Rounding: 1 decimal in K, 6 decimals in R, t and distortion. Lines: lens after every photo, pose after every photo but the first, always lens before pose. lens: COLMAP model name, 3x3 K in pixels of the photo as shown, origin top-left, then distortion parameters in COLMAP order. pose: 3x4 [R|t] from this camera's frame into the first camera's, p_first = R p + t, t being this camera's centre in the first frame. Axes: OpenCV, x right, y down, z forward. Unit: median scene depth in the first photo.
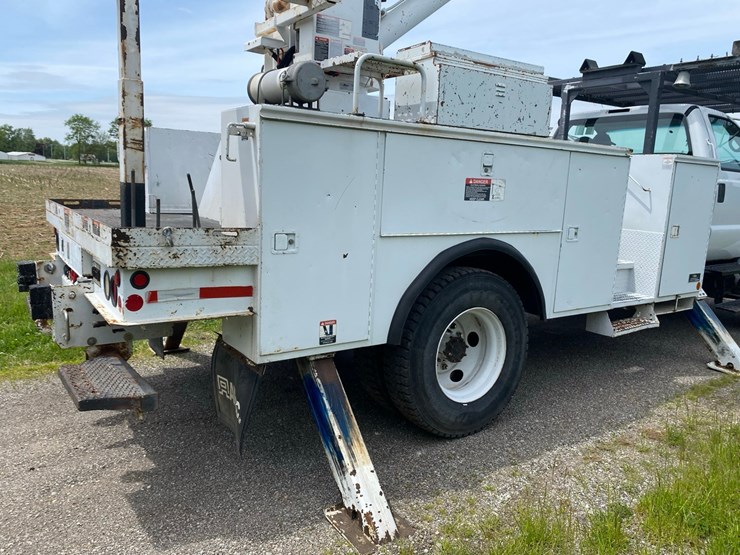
lens RADIAL K [[554.9, 0, 365.0], [0, 554.9, 278.9], [0, 0, 1]] dist [0.035381, -0.029775]
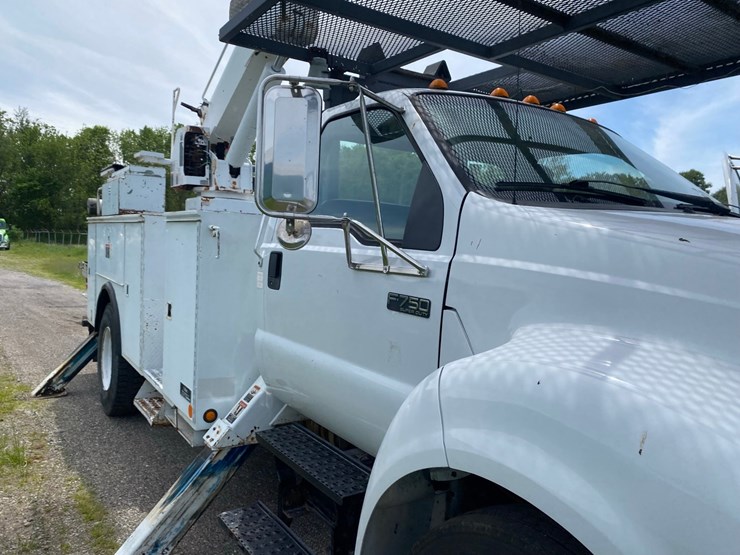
lens RADIAL K [[566.9, 0, 371.3], [0, 566.9, 260.0], [0, 0, 1]] dist [0.006993, -0.009708]
pose [[-0.001740, -0.008898, -0.999959, 1.640044], [-0.214517, 0.976685, -0.008318, -0.250444], [0.976719, 0.214494, -0.003608, 1.551138]]
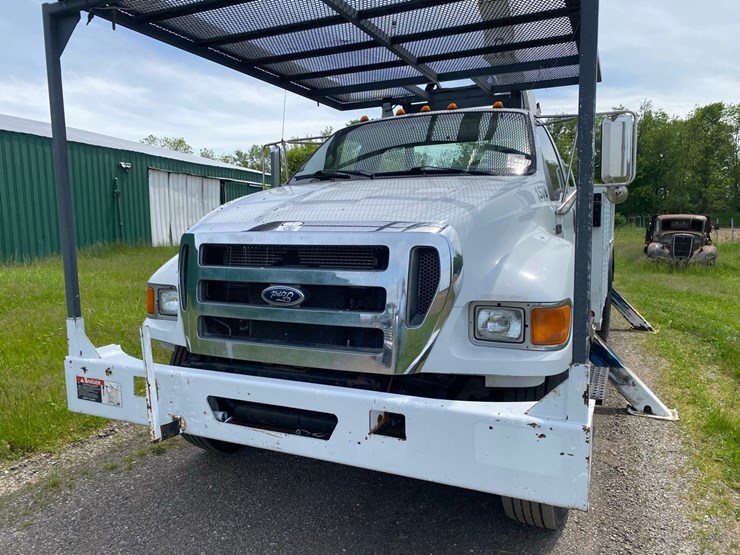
lens RADIAL K [[554.9, 0, 365.0], [0, 554.9, 278.9], [0, 0, 1]] dist [0.035381, -0.029775]
pose [[-0.855261, 0.028746, -0.517399, 1.611894], [-0.106563, 0.967364, 0.229895, -0.408416], [0.507122, 0.251756, -0.824286, 2.636308]]
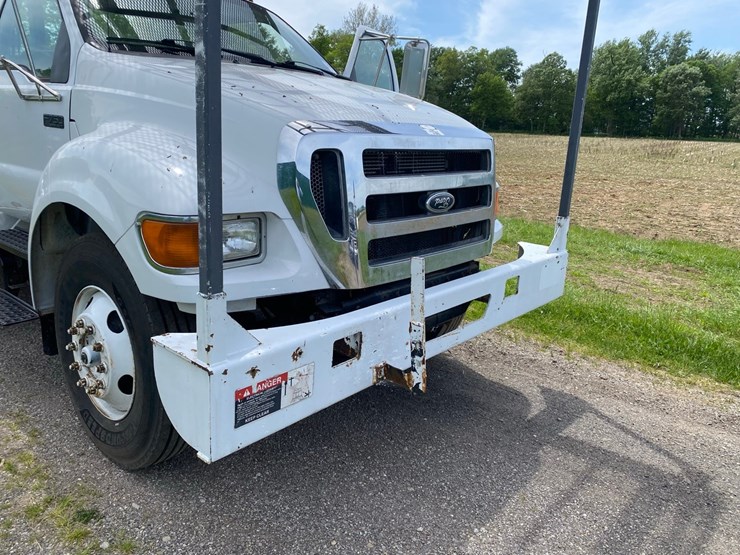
lens RADIAL K [[562.9, 0, 360.8], [0, 562.9, 261.2], [0, 0, 1]] dist [0.031544, -0.044418]
pose [[0.265502, 0.201972, -0.942717, 1.978906], [-0.205214, 0.967242, 0.149431, -0.239823], [0.942017, 0.153784, 0.298252, 1.767620]]
